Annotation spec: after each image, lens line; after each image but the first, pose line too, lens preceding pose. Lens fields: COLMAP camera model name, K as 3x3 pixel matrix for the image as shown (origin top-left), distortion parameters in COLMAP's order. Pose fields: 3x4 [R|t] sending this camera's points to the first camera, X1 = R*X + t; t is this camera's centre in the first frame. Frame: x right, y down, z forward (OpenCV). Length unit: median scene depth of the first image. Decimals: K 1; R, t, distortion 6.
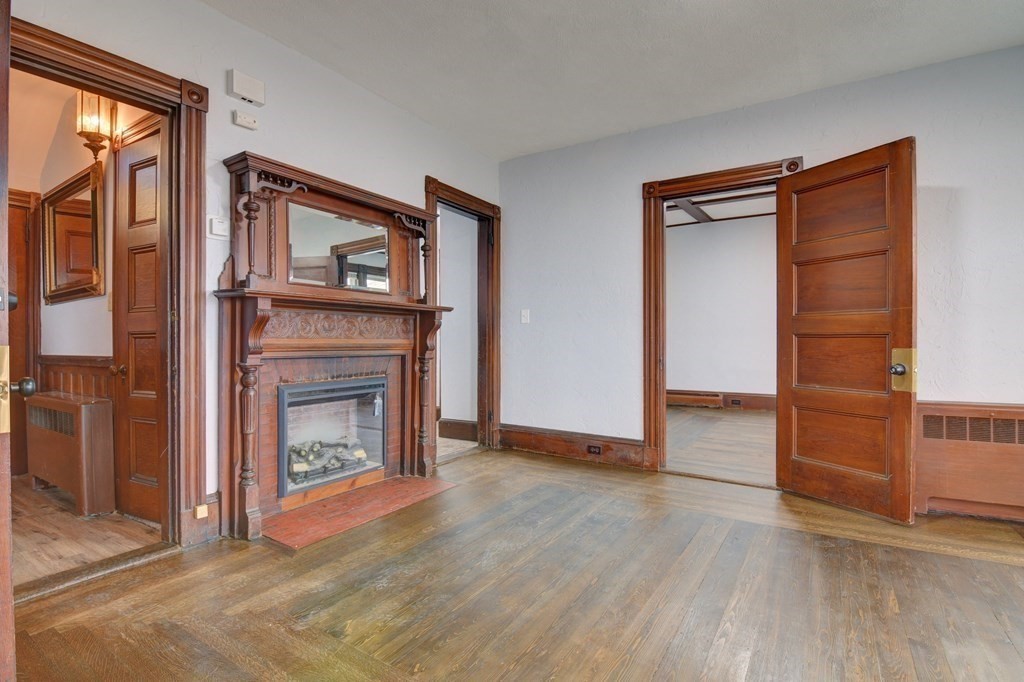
lens RADIAL K [[494.7, 0, 508.2], [0, 494.7, 343.5], [0, 0, 1]] dist [-0.010504, -0.009558]
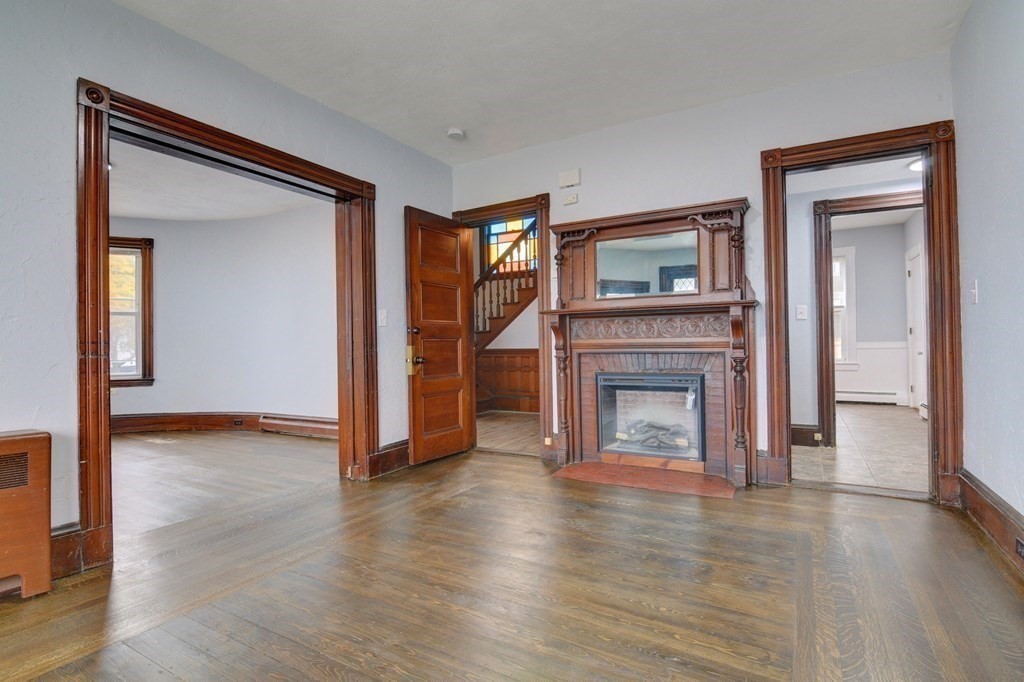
lens RADIAL K [[494.7, 0, 512.5], [0, 494.7, 342.5], [0, 0, 1]] dist [-0.010504, -0.009558]
pose [[0.052887, -0.002687, -0.998597, 0.834070], [0.010005, 0.999948, -0.002161, -0.000259], [0.998550, -0.009876, 0.052911, 0.599480]]
